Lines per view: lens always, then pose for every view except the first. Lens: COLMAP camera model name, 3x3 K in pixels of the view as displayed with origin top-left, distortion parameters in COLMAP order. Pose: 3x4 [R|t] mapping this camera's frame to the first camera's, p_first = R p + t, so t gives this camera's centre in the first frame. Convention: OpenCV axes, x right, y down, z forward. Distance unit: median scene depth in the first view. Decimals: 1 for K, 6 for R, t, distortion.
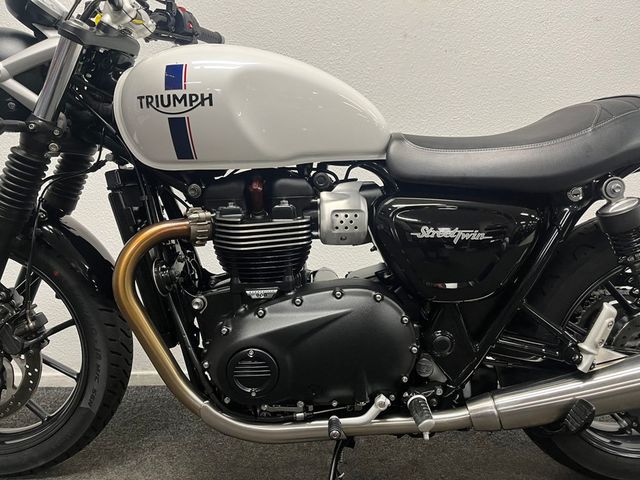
lens RADIAL K [[476.4, 0, 320.0], [0, 476.4, 240.0], [0, 0, 1]] dist [-0.000813, -0.004620]
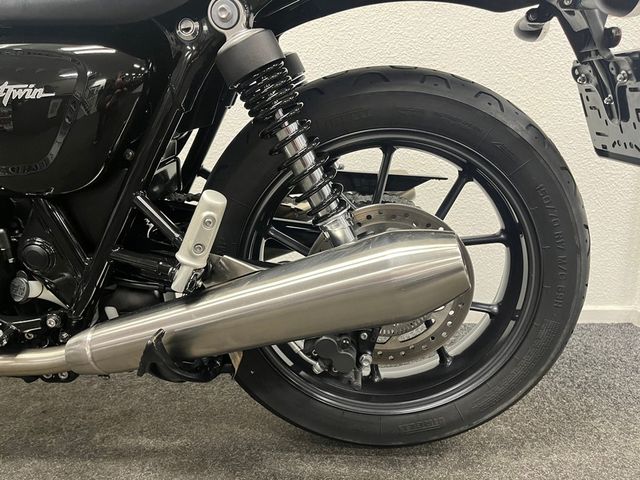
lens RADIAL K [[498.9, 0, 320.0], [0, 498.9, 240.0], [0, 0, 1]] dist [0.006277, -0.000981]
pose [[0.998925, 0.002618, -0.046271, 0.716900], [0.002532, 0.993830, 0.110885, 0.112334], [0.046276, -0.110883, 0.992755, 0.274750]]
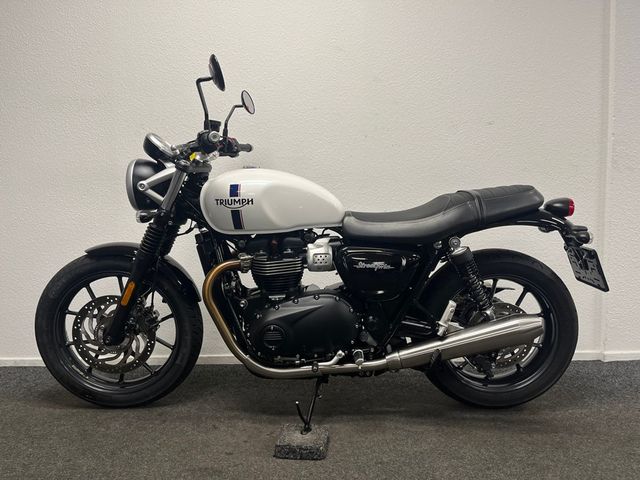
lens RADIAL K [[476.4, 0, 320.0], [0, 476.4, 240.0], [0, 0, 1]] dist [-0.000813, -0.004620]
pose [[0.999801, -0.009603, -0.017479, 0.084354], [0.008862, 0.999079, -0.041974, -0.036444], [0.017866, 0.041810, 0.998966, -0.906620]]
